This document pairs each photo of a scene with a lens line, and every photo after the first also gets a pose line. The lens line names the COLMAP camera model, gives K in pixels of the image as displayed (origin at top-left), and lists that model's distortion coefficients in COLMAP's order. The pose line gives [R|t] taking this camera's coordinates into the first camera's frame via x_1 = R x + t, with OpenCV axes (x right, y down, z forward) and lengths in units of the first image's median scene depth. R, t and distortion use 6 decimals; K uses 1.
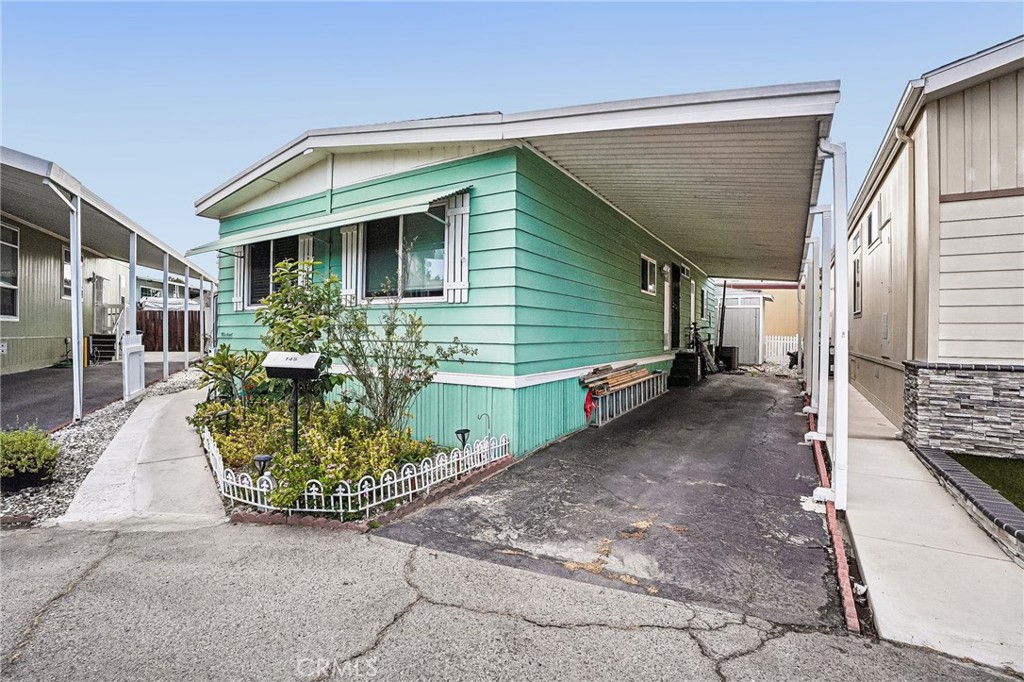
lens RADIAL K [[476.5, 0, 509.7], [0, 476.5, 335.4], [0, 0, 1]] dist [-0.056778, 0.007524]
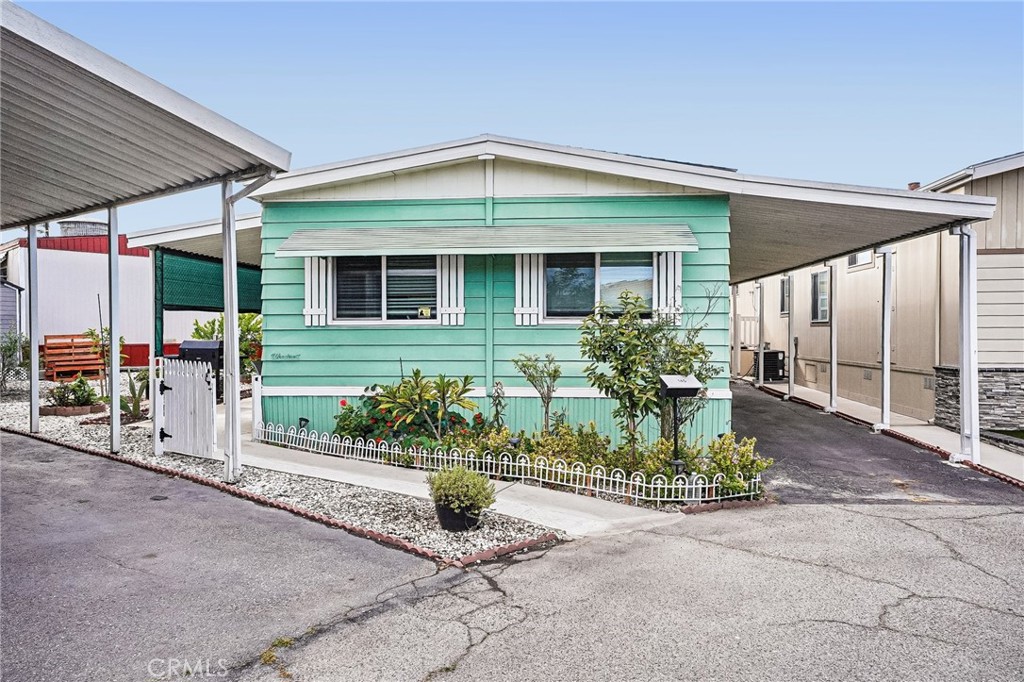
lens RADIAL K [[681.2, 0, 538.1], [0, 681.2, 332.7], [0, 0, 1]] dist [0.036069, 0.013763]
pose [[0.892511, -0.008516, 0.450945, -1.190388], [0.010357, 0.999945, -0.001615, -0.056119], [-0.450907, 0.006111, 0.892550, -0.309470]]
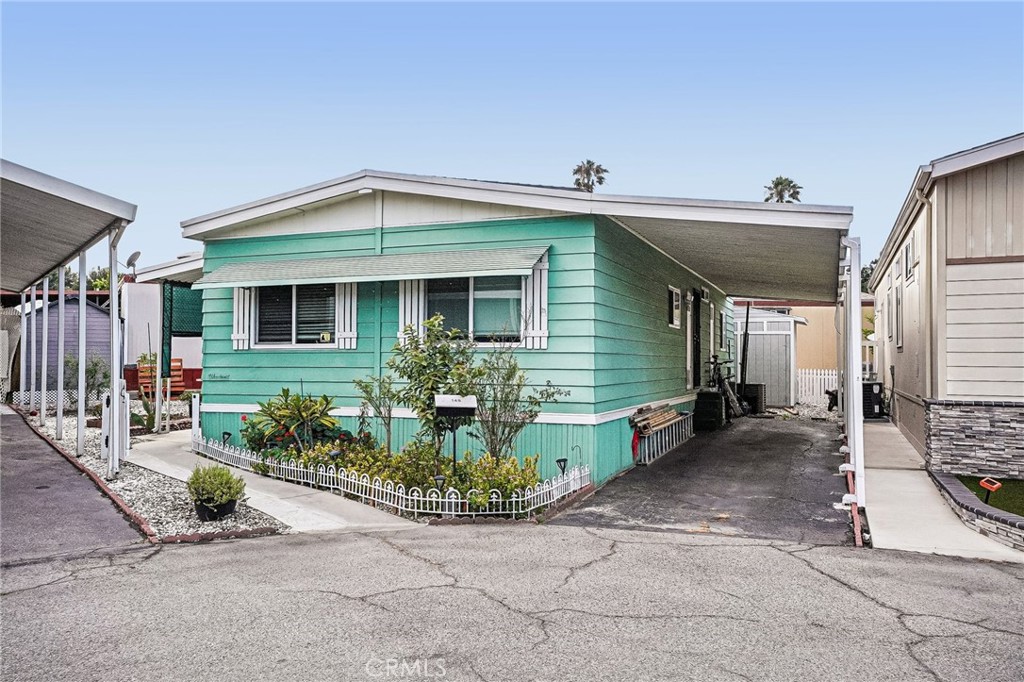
lens RADIAL K [[794.6, 0, 510.3], [0, 794.6, 336.8], [0, 0, 1]] dist [0.064293, -0.005157]
pose [[0.987460, 0.000352, 0.157868, -0.494431], [0.005068, 0.999411, -0.033930, -0.036691], [-0.157787, 0.034304, 0.986877, -0.871955]]
